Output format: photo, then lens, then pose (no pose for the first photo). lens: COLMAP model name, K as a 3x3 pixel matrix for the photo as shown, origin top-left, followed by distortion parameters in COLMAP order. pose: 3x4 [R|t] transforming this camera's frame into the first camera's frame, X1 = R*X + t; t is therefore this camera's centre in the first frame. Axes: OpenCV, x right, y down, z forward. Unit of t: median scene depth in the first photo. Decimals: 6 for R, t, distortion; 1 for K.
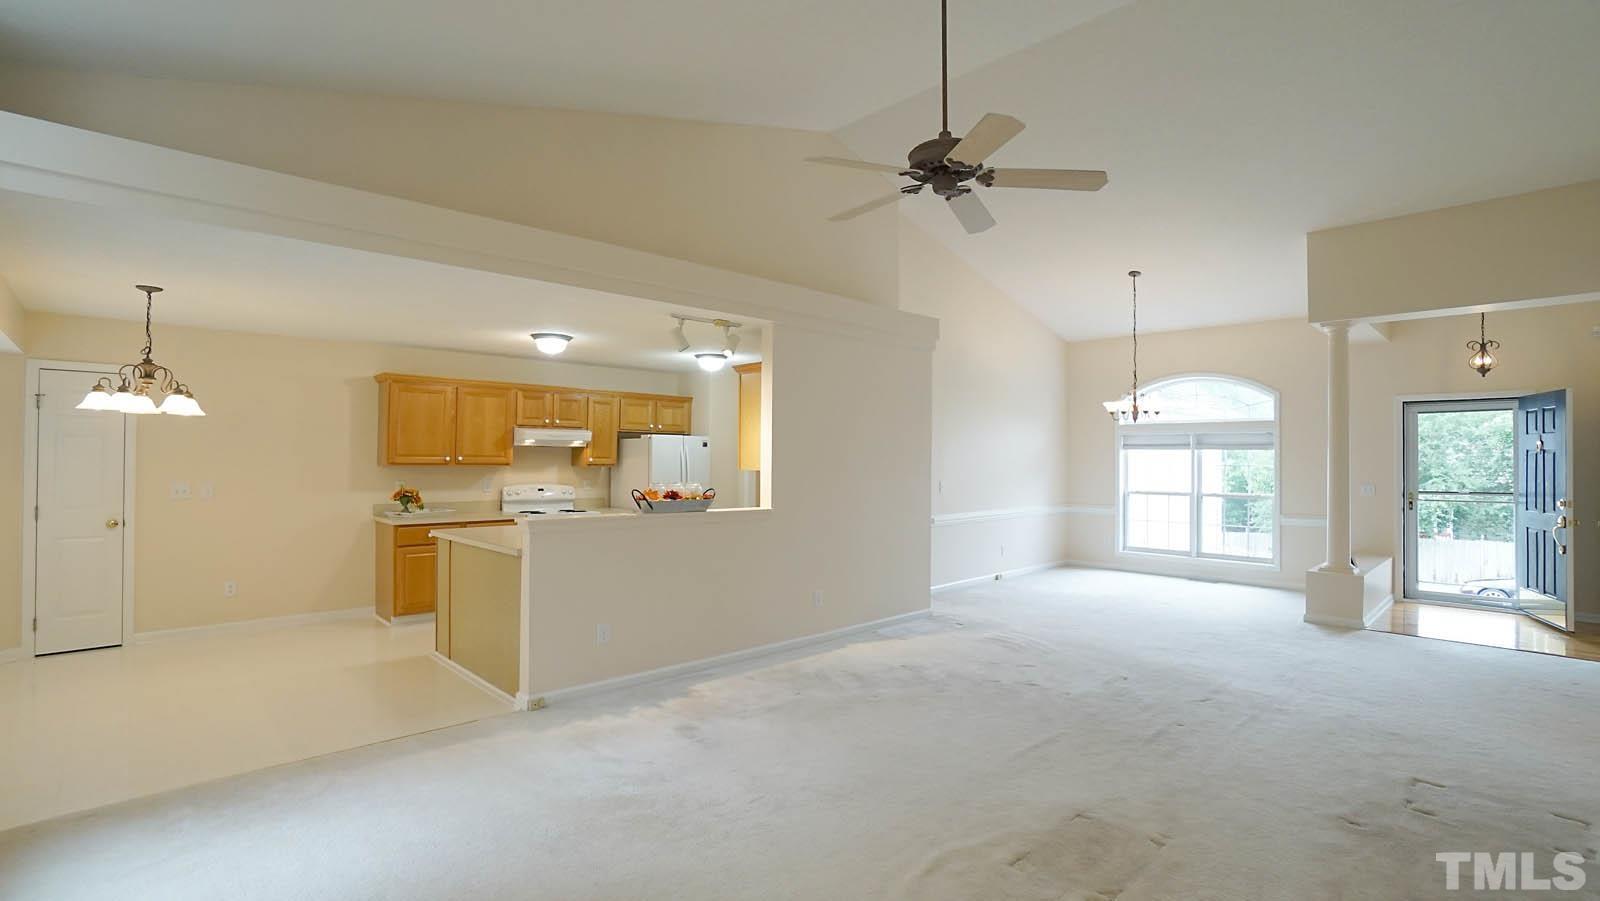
lens RADIAL K [[729.7, 0, 790.9], [0, 729.7, 450.0], [0, 0, 1]] dist [-0.063917, 0.026687]
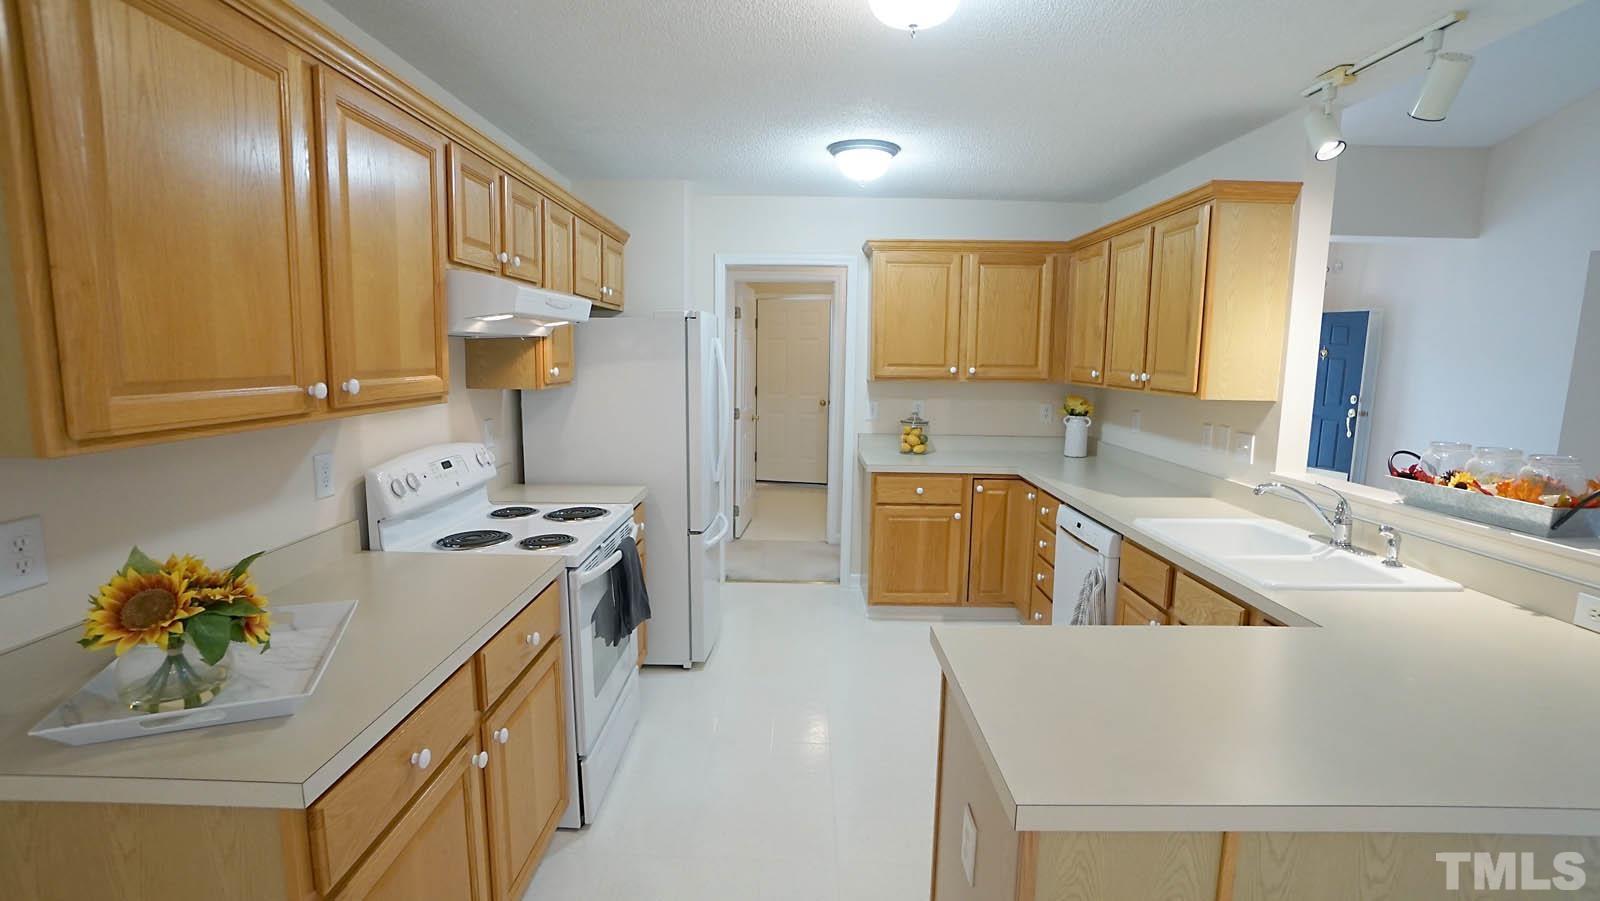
lens RADIAL K [[729.7, 0, 790.9], [0, 729.7, 450.0], [0, 0, 1]] dist [-0.063917, 0.026687]
pose [[0.700991, -0.092480, 0.707149, -0.524776], [-0.019634, 0.988678, 0.148760, -0.005483], [-0.712900, -0.118163, 0.691239, 0.727395]]
